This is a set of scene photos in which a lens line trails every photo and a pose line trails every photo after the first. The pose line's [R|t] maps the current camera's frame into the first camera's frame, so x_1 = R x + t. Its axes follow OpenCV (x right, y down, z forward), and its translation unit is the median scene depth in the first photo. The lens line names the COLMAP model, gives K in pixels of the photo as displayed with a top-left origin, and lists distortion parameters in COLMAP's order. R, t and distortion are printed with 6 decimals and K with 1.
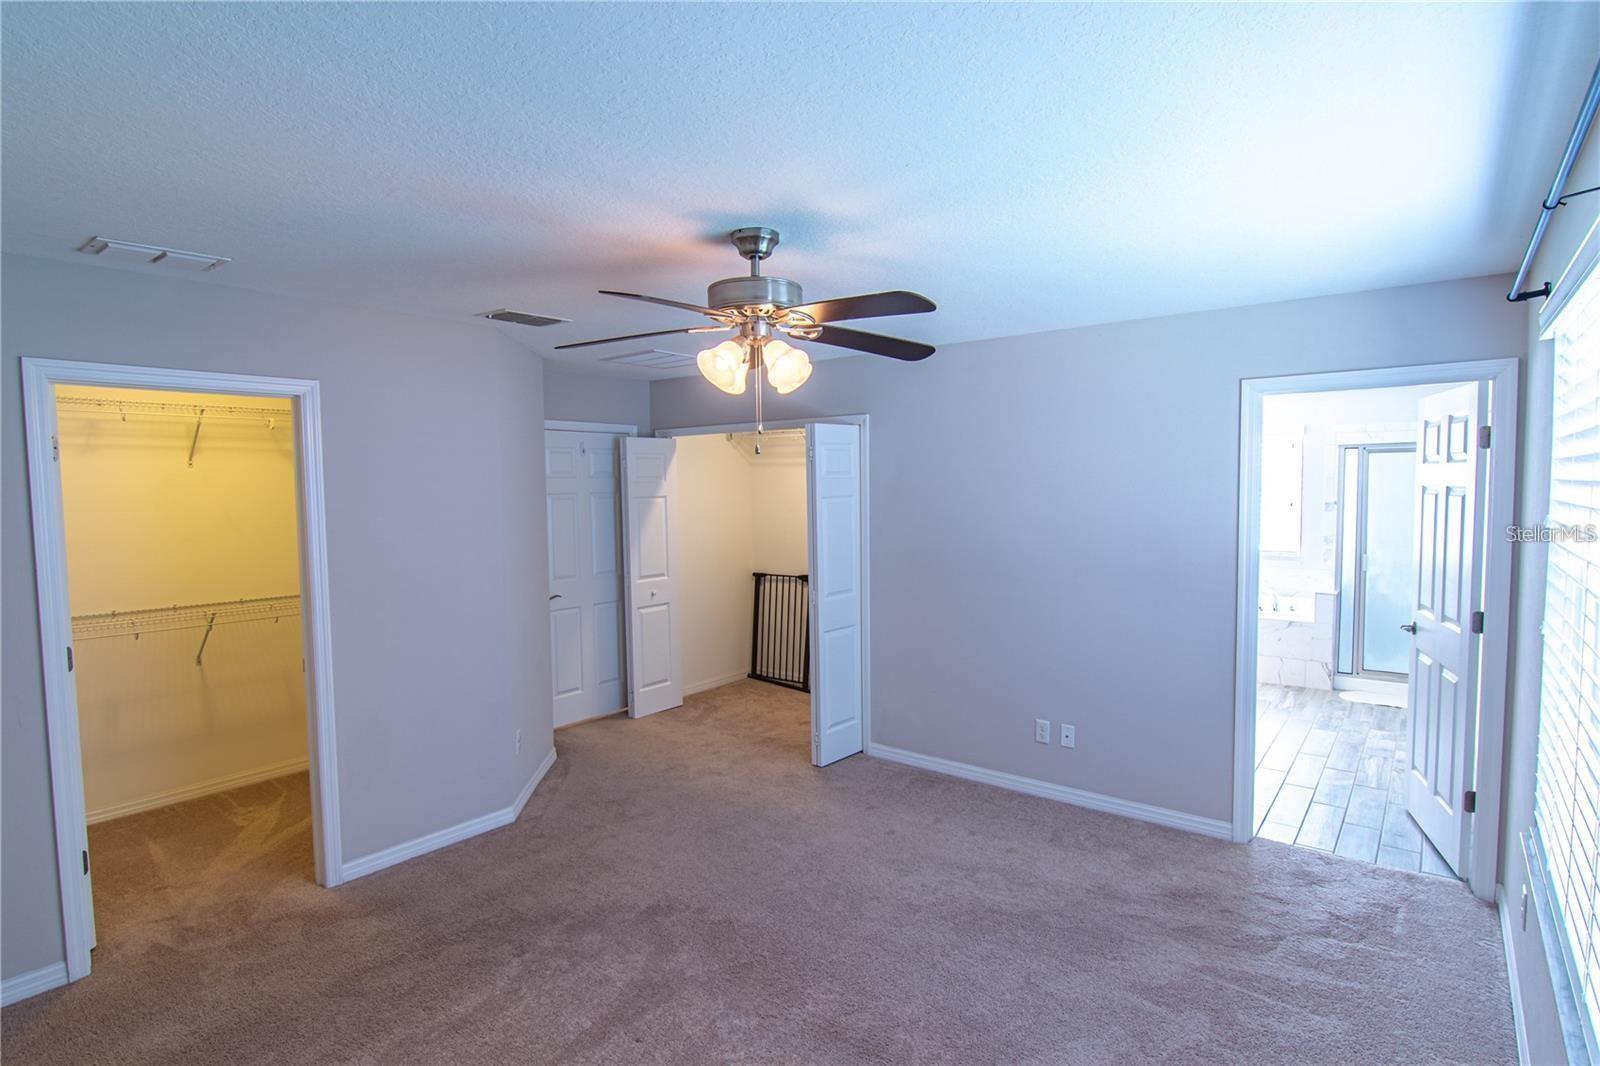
lens RADIAL K [[807.4, 0, 807.3], [0, 807.4, 531.5], [0, 0, 1]] dist [-0.004035, -0.007186]
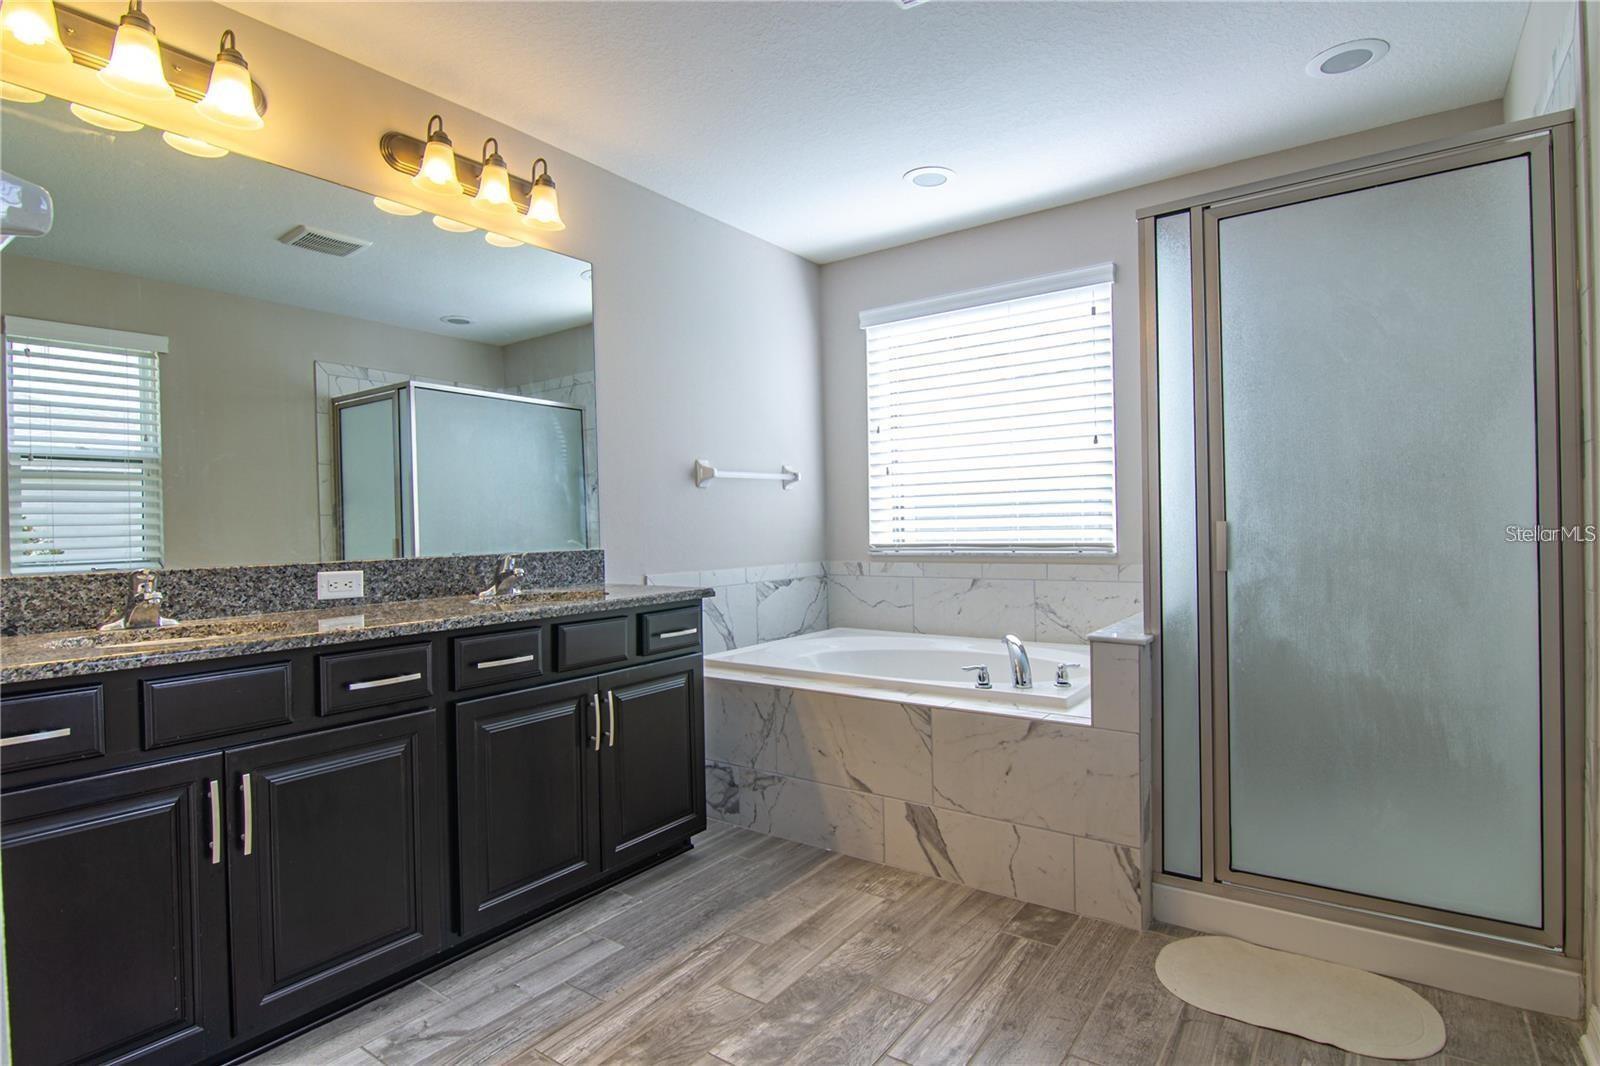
lens RADIAL K [[807.4, 0, 807.3], [0, 807.4, 531.5], [0, 0, 1]] dist [-0.004035, -0.007186]
pose [[0.998981, -0.011016, 0.043773, 0.502262], [0.013331, 0.998509, -0.052939, 0.047937], [-0.043125, 0.053468, 0.997638, 0.667922]]
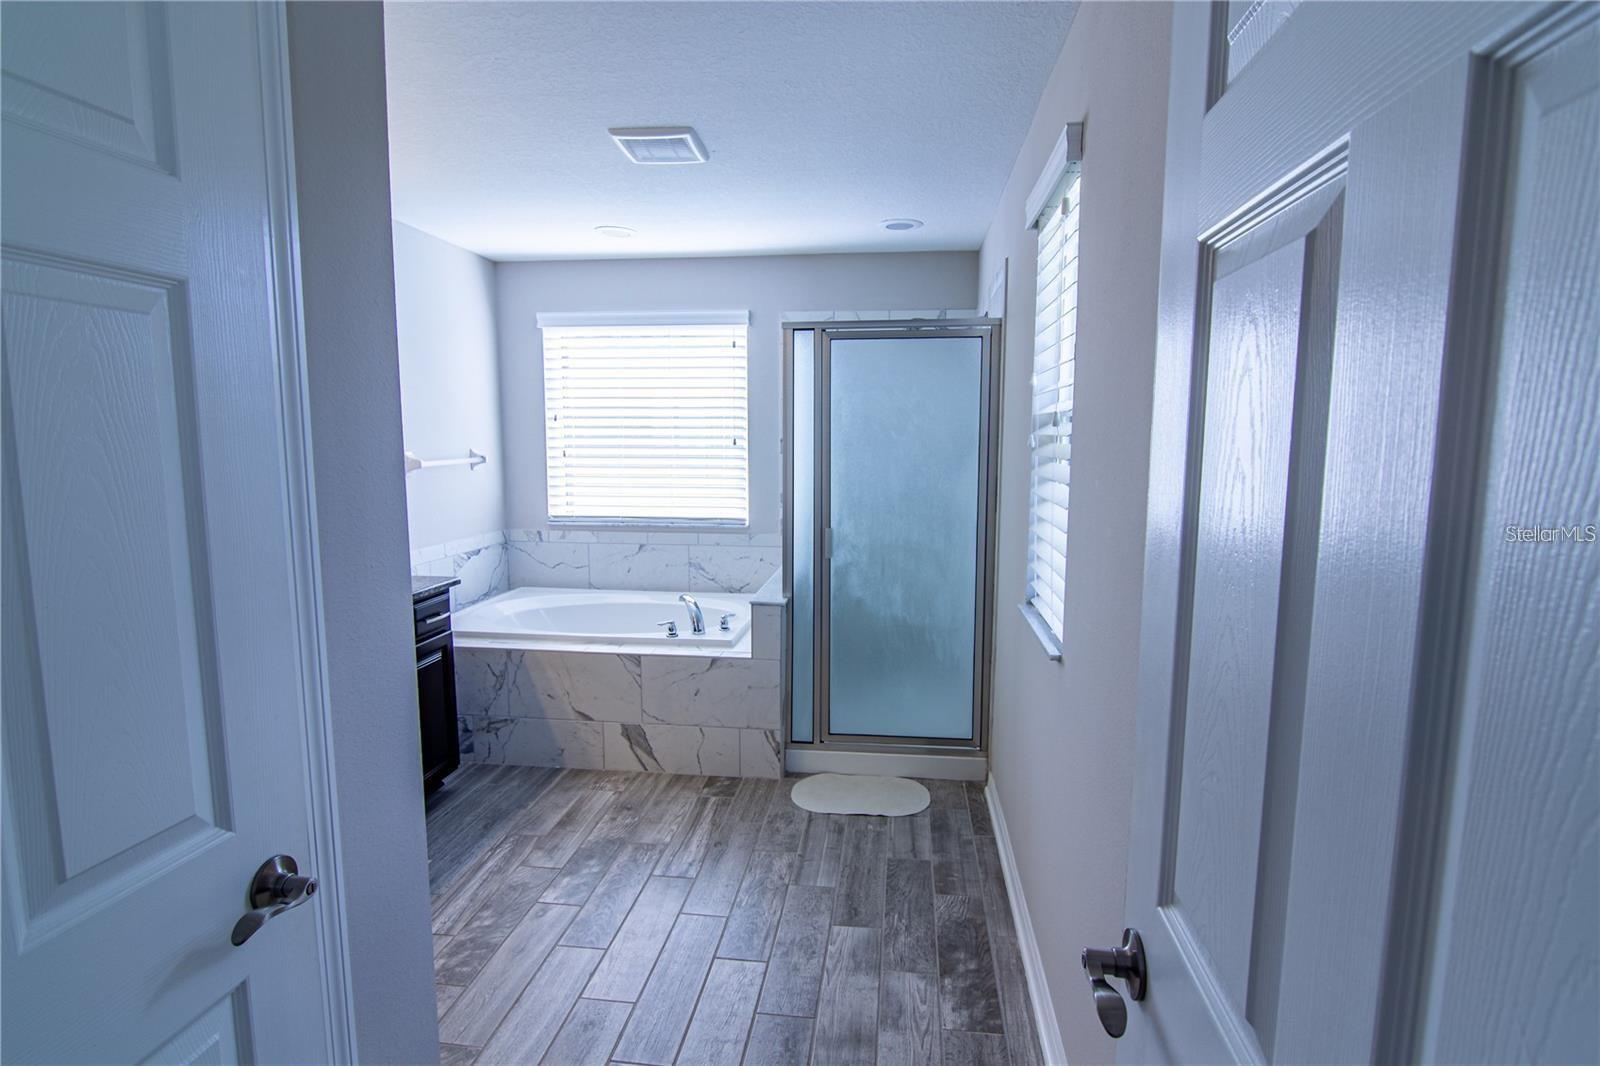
lens RADIAL K [[807.4, 0, 807.3], [0, 807.4, 531.5], [0, 0, 1]] dist [-0.004035, -0.007186]
pose [[0.855528, -0.048925, 0.515439, 0.396309], [0.019982, 0.997904, 0.061553, -0.002375], [-0.517370, -0.042361, 0.854713, 0.535956]]
